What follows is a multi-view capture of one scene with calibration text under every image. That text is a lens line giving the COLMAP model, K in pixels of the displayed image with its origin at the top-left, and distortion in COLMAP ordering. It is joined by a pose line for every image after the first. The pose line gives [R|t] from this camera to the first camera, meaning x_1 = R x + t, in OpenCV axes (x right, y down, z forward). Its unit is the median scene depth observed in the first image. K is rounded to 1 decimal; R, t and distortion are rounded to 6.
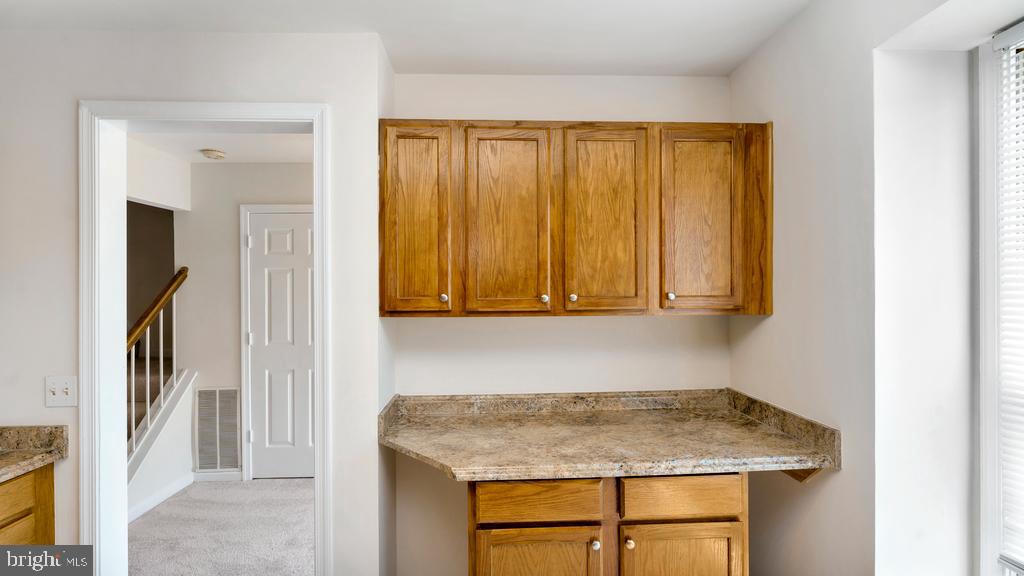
lens RADIAL K [[440.9, 0, 512.0], [0, 440.9, 288.0], [0, 0, 1]] dist [-0.000620, -0.000128]
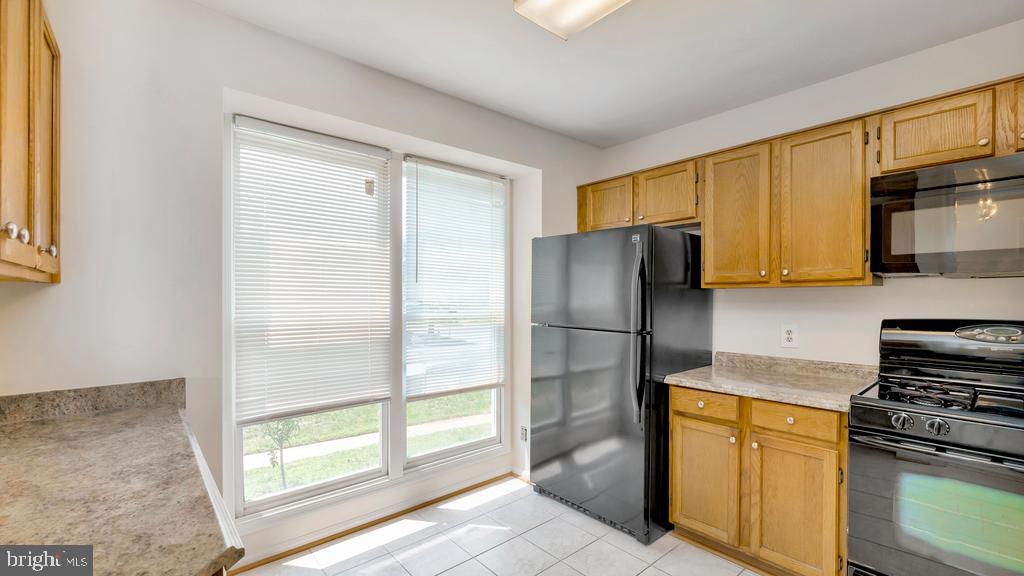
lens RADIAL K [[431.0, 0, 512.0], [0, 431.0, 288.0], [0, 0, 1]] dist [0.000003, 0.000046]
pose [[-0.631843, 0.022271, 0.774776, -0.226229], [-0.004647, 0.999460, -0.032520, 0.033868], [-0.775082, -0.024148, -0.631398, 0.318484]]
